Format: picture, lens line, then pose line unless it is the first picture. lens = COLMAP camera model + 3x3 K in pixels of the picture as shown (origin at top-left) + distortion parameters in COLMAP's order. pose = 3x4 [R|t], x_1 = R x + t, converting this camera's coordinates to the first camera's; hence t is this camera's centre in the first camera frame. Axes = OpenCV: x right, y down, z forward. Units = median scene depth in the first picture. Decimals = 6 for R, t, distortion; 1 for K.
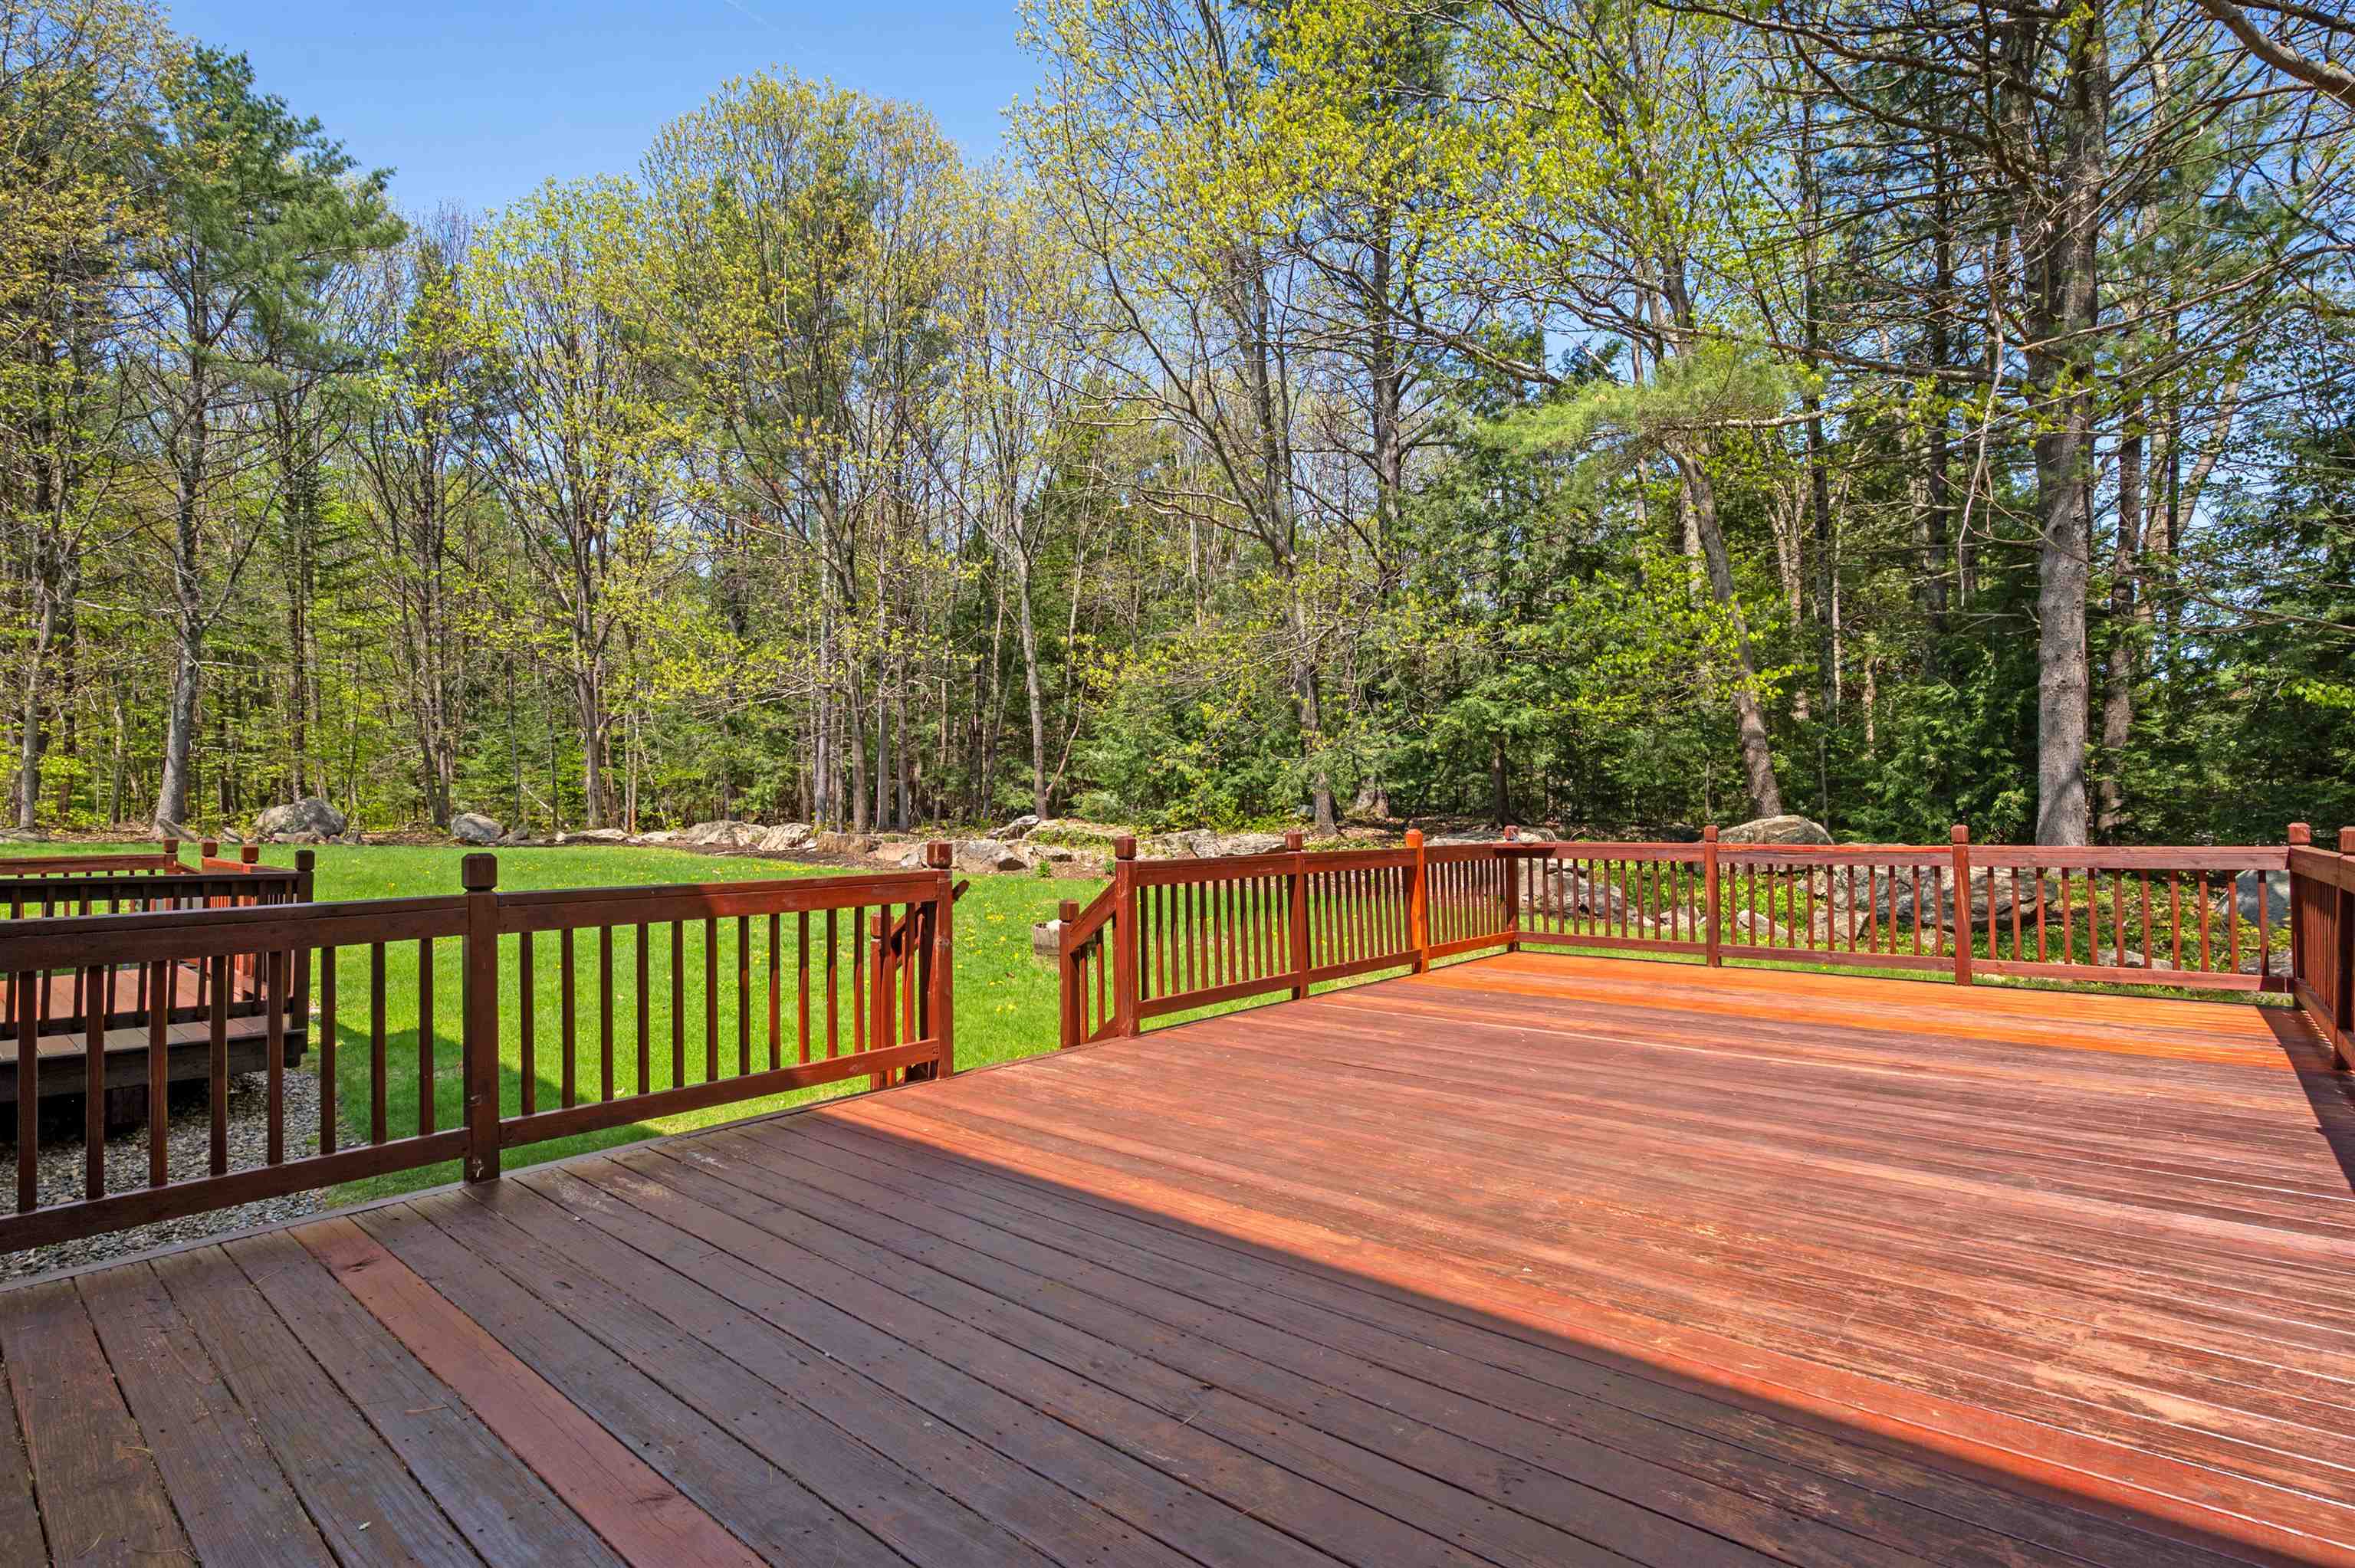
lens RADIAL K [[1178.1, 0, 1186.7], [0, 1178.1, 783.7], [0, 0, 1]] dist [0.006592, -0.001282]
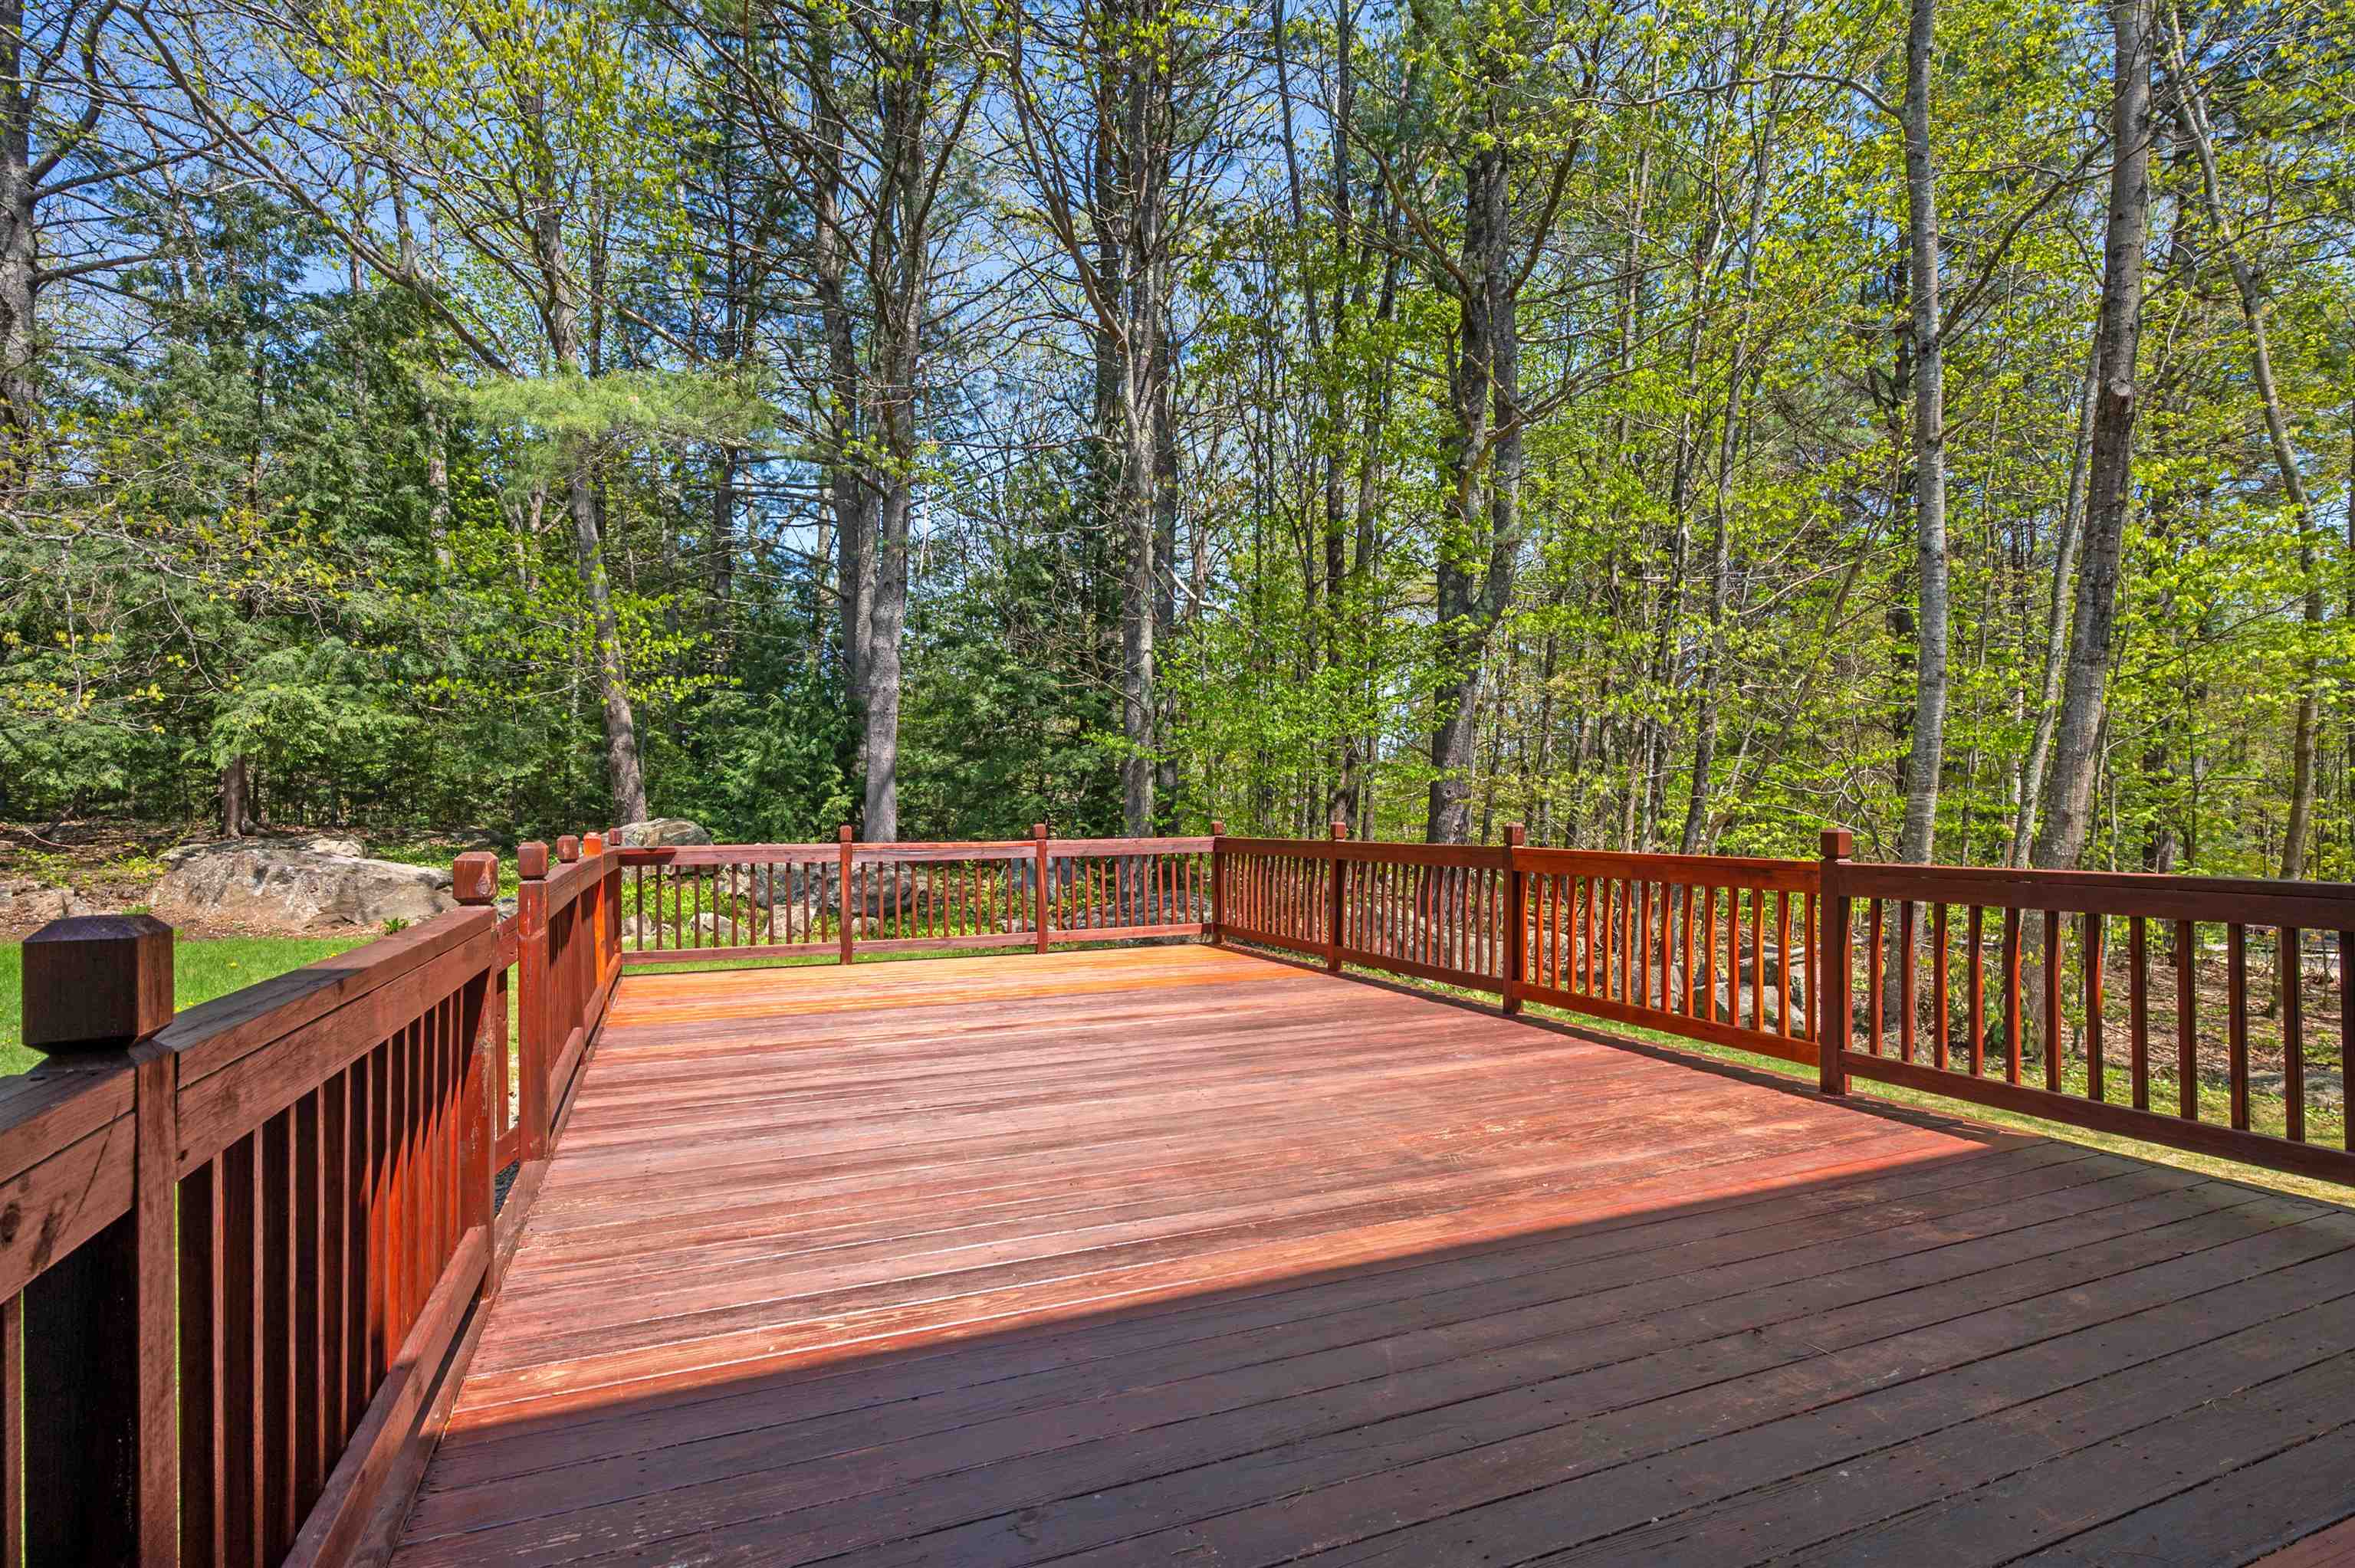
lens RADIAL K [[1178.1, 0, 1193.1], [0, 1178.1, 793.2], [0, 0, 1]] dist [0.006592, -0.001282]
pose [[0.401785, 0.025447, 0.915380, -0.924275], [-0.028926, 0.999468, -0.015088, 0.037843], [-0.915277, -0.020417, 0.402307, 0.810760]]
